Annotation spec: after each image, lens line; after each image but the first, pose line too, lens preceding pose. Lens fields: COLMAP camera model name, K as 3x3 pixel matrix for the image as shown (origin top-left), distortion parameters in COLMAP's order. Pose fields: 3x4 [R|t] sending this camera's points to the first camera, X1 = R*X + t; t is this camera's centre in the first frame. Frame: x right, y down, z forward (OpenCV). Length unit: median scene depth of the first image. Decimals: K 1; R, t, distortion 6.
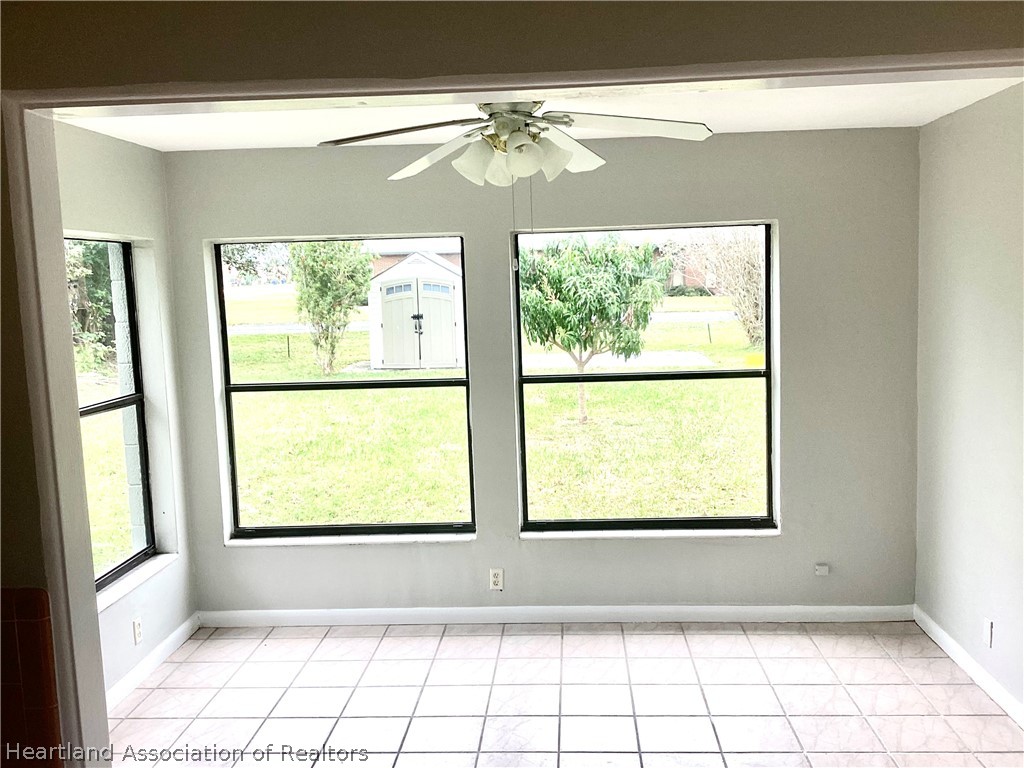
lens RADIAL K [[952.1, 0, 512.0], [0, 952.1, 384.0], [0, 0, 1]] dist [0.148955, -0.318610]
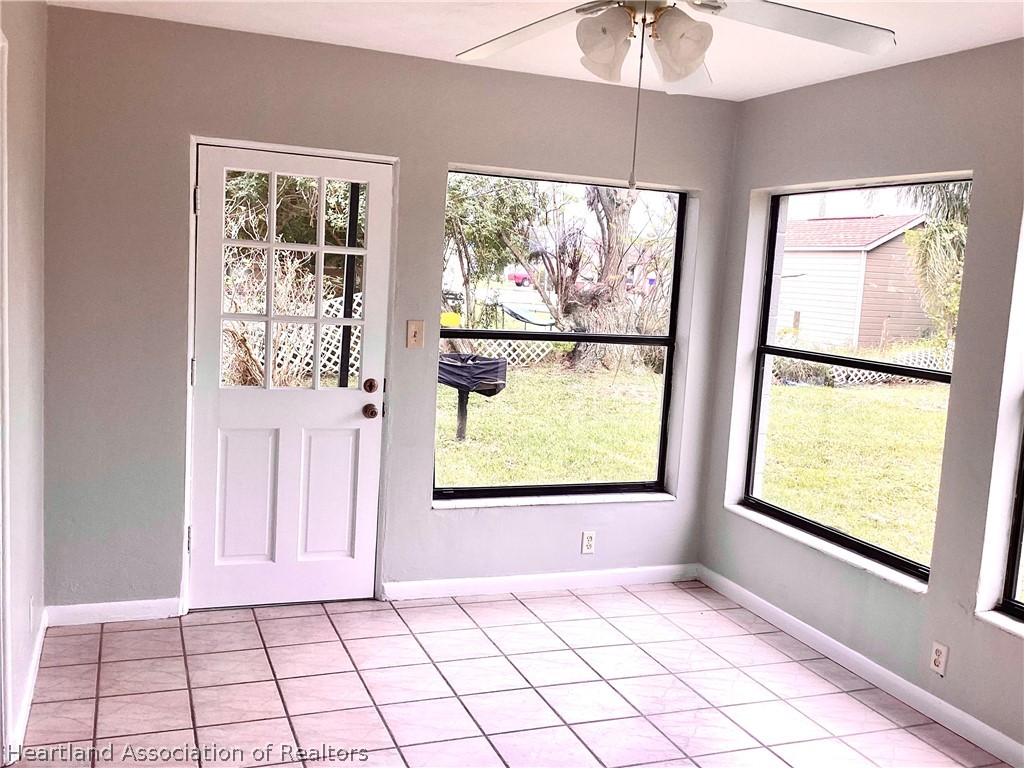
lens RADIAL K [[952.1, 0, 512.0], [0, 952.1, 384.0], [0, 0, 1]] dist [0.148955, -0.318610]
pose [[0.420499, 0.165522, -0.892067, 0.460121], [-0.173167, 0.979785, 0.100172, -0.013426], [0.890614, 0.112354, 0.440661, 0.377102]]
